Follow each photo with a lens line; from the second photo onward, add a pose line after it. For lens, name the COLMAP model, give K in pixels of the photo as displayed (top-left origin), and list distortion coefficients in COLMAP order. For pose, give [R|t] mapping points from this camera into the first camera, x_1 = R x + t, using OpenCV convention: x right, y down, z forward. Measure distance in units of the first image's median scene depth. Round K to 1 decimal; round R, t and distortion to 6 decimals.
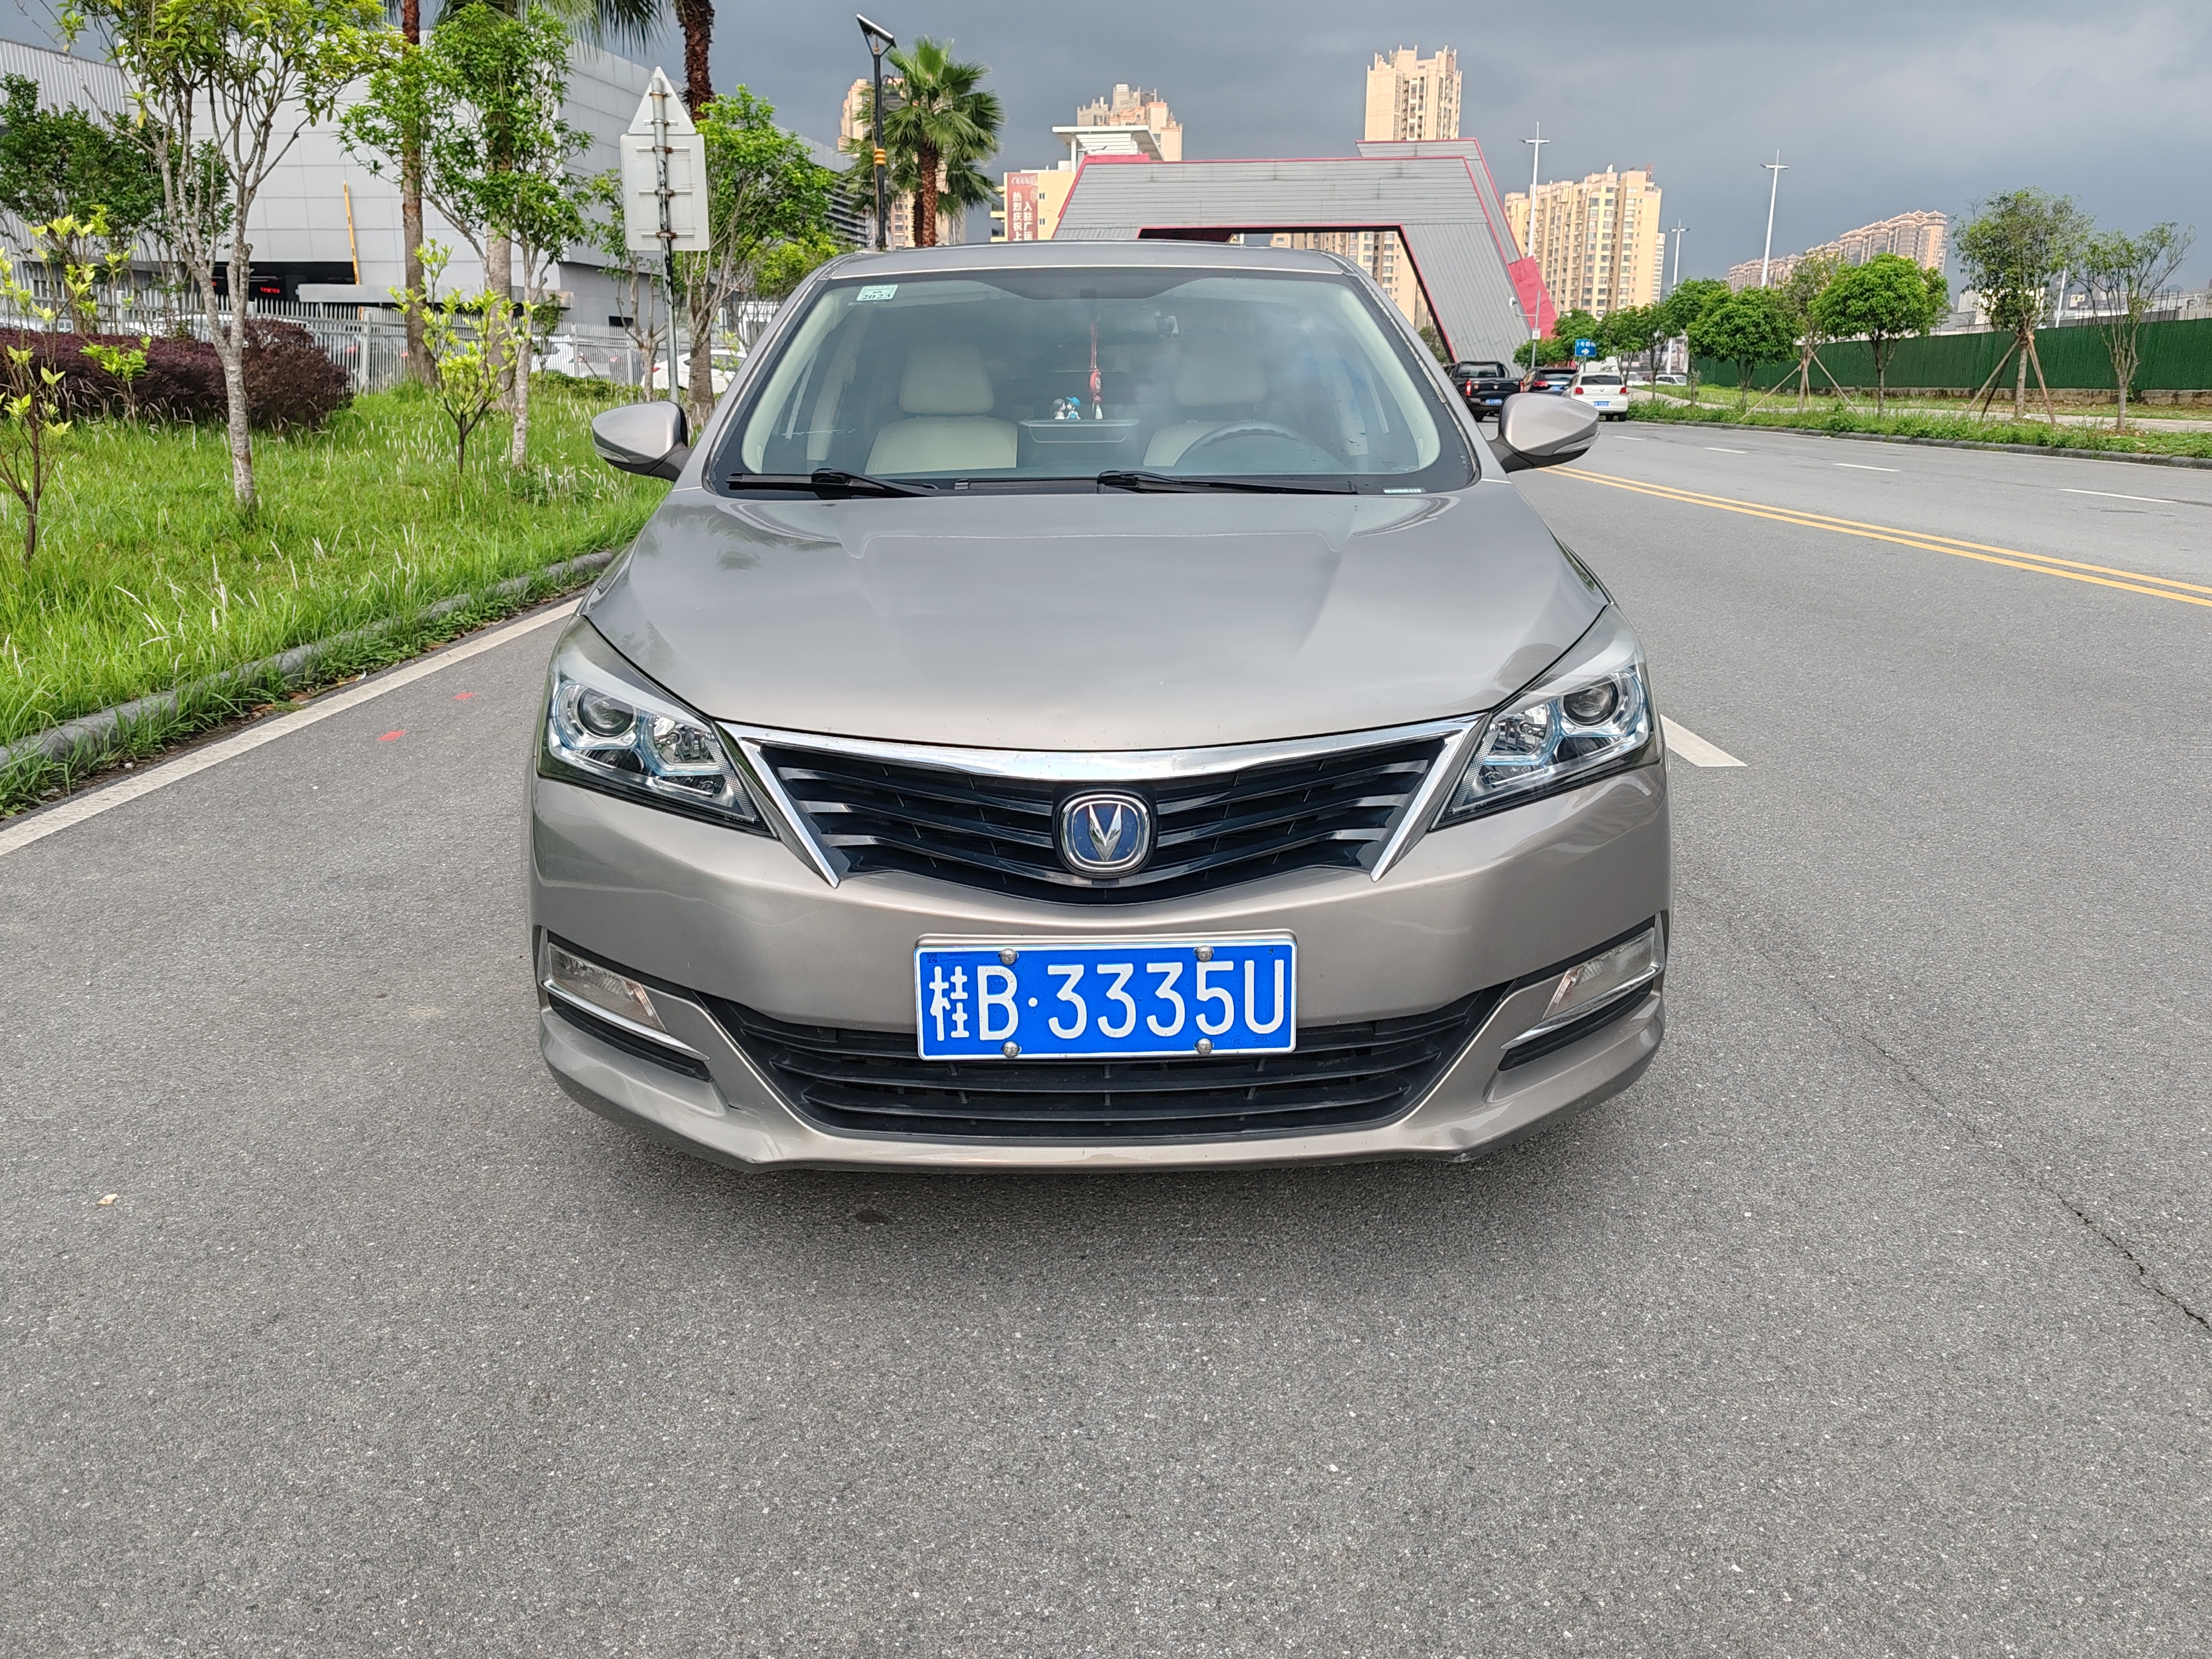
lens RADIAL K [[1696.3, 0, 1102.2], [0, 1696.3, 825.3], [0, 0, 1]] dist [0.040698, -0.028828]
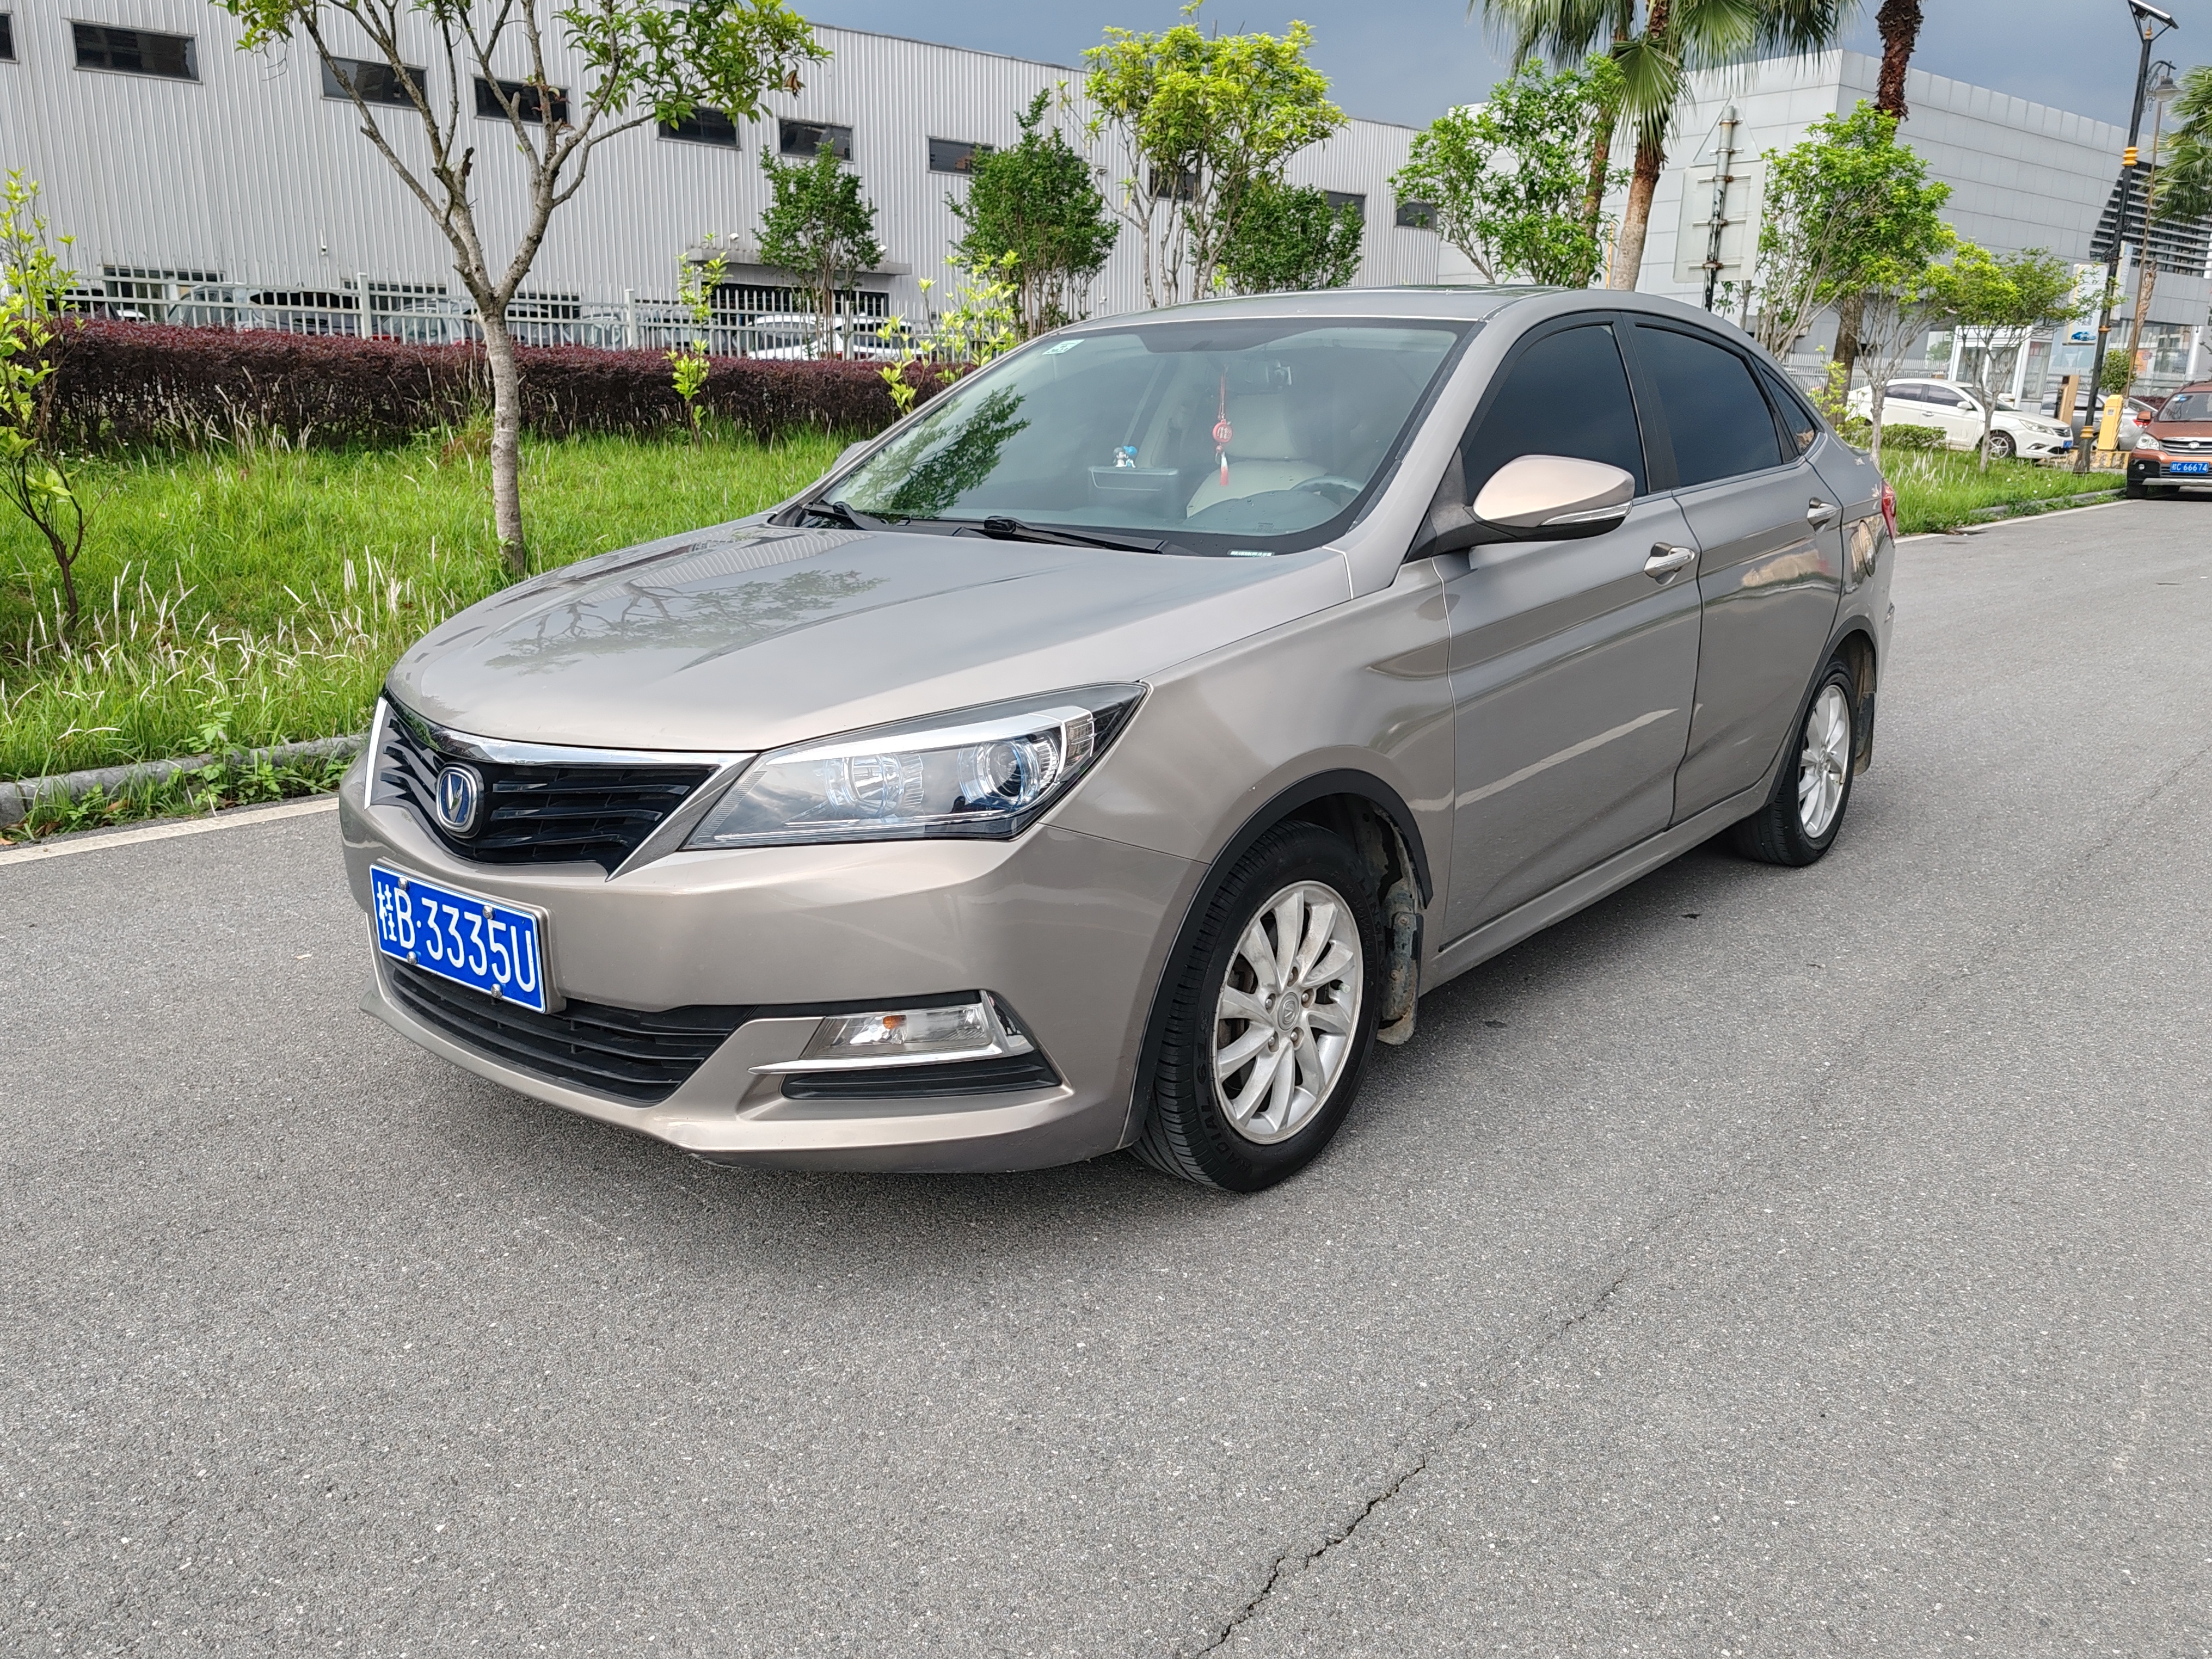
lens RADIAL K [[1695.0, 0, 1106.4], [0, 1695.0, 842.2], [0, 0, 1]] dist [0.035246, -0.024324]
pose [[0.761851, 0.172134, -0.624462, 1.122423], [-0.175746, 0.982813, 0.056501, -0.116234], [0.623455, 0.066701, 0.779009, 0.326752]]
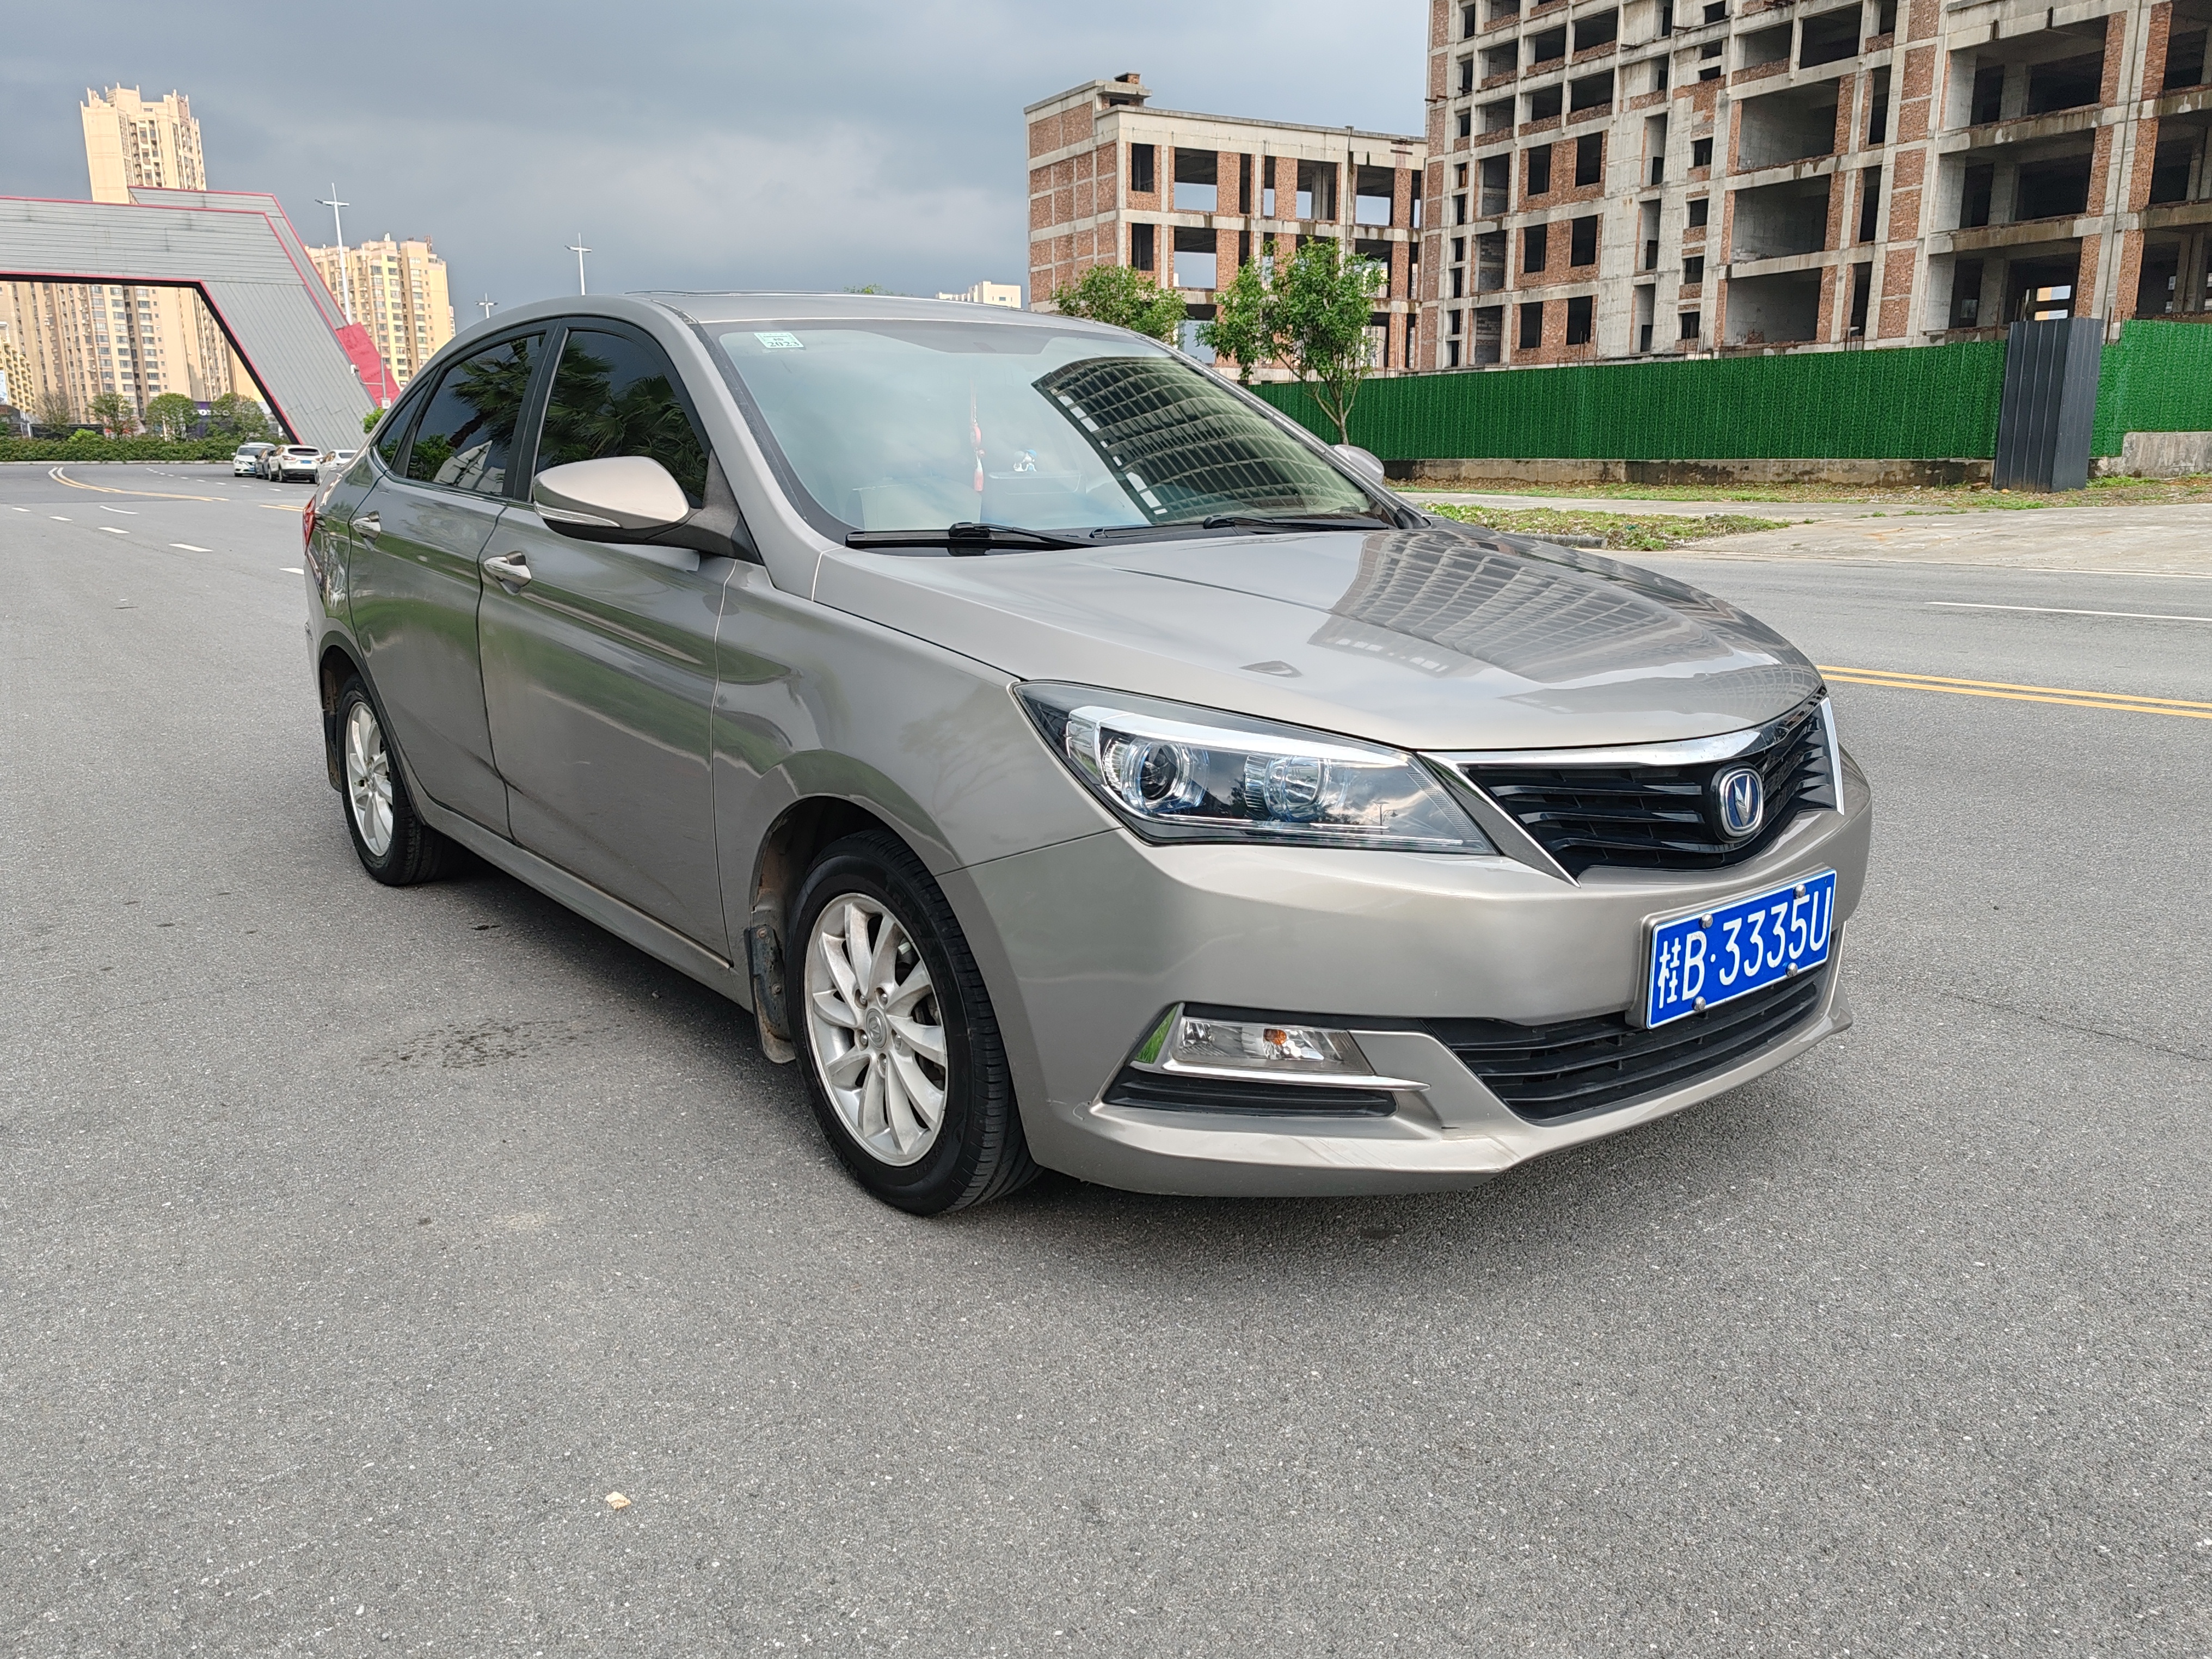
lens RADIAL K [[1696.3, 0, 1102.2], [0, 1696.3, 825.3], [0, 0, 1]] dist [0.040698, -0.028828]
pose [[0.791392, -0.135509, 0.596101, -1.037144], [0.159133, 0.987170, 0.013142, -0.064860], [-0.590233, 0.084459, 0.802802, 0.309420]]
